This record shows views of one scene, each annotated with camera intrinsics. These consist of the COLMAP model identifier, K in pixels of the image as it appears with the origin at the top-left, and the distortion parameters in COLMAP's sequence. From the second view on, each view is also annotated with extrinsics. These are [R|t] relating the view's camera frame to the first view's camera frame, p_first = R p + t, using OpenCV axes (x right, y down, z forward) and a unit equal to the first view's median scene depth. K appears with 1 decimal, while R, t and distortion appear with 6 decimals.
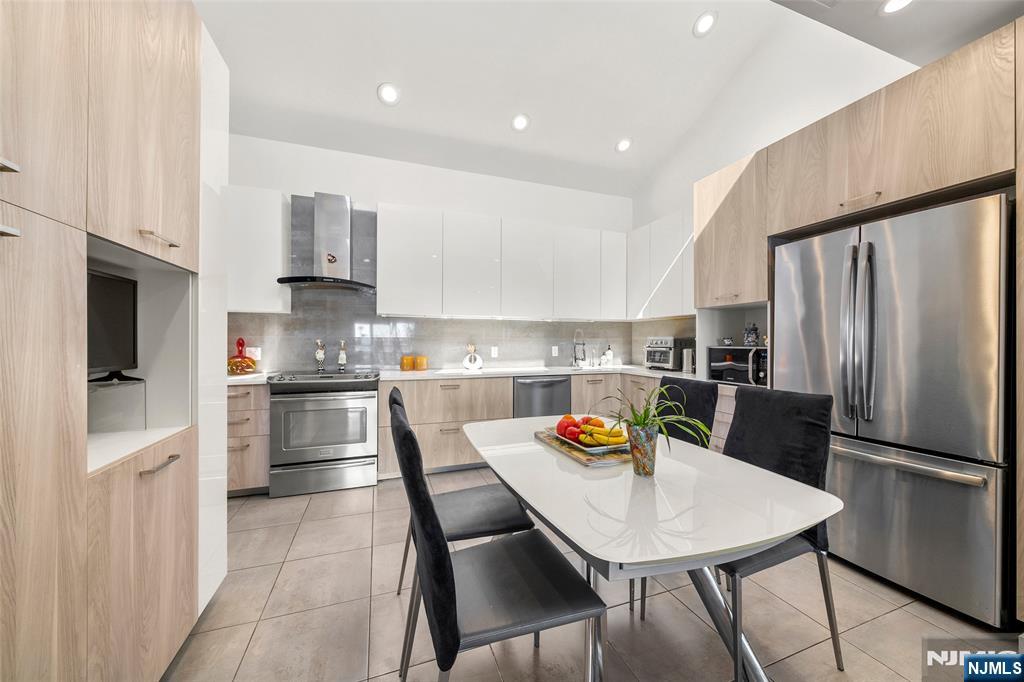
lens RADIAL K [[395.1, 0, 512.0], [0, 395.1, 341.0], [0, 0, 1]] dist [0.008718, -0.000032]
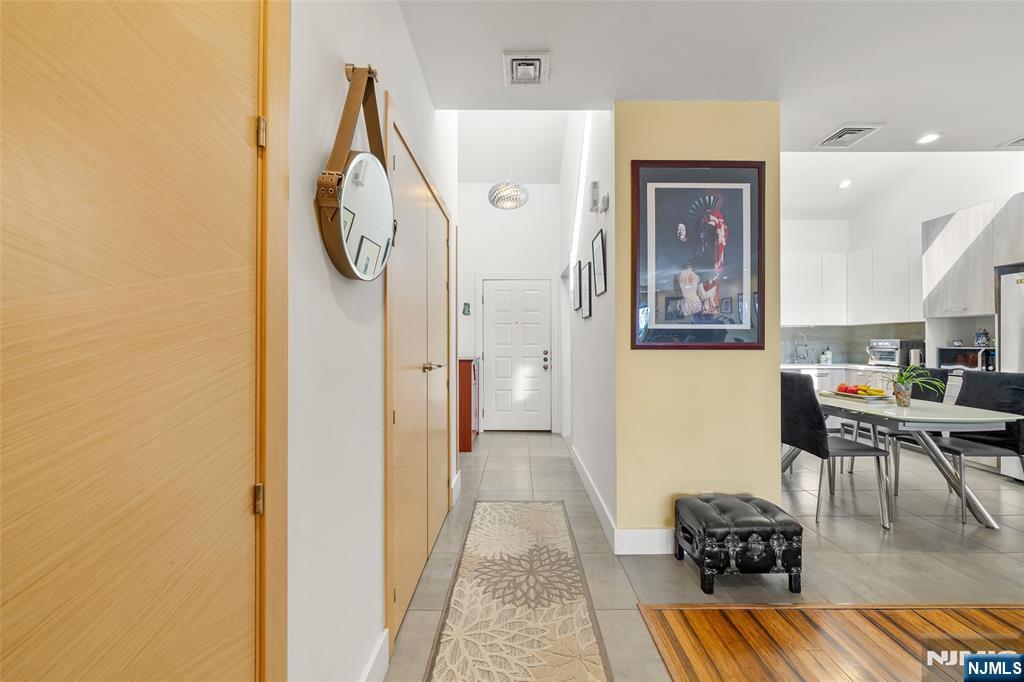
lens RADIAL K [[393.2, 0, 512.0], [0, 393.2, 341.0], [0, 0, 1]] dist [-0.002195, -0.000349]
pose [[0.937998, -0.004882, -0.346607, -0.391898], [0.002918, 0.999977, -0.006190, -0.002898], [0.346629, 0.004795, 0.937990, -0.733708]]
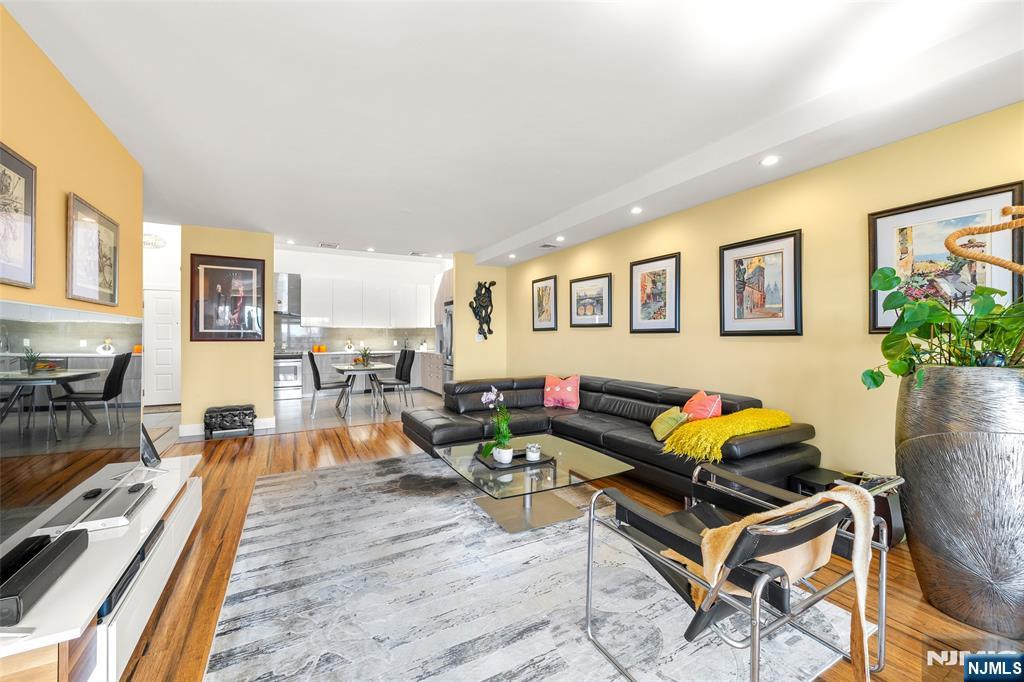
lens RADIAL K [[395.1, 0, 512.0], [0, 395.1, 341.0], [0, 0, 1]] dist [0.008718, -0.000032]
pose [[0.988584, -0.008123, 0.150454, 0.638759], [0.006878, 0.999938, 0.008793, 0.002637], [-0.150516, -0.007658, 0.988578, -1.788531]]
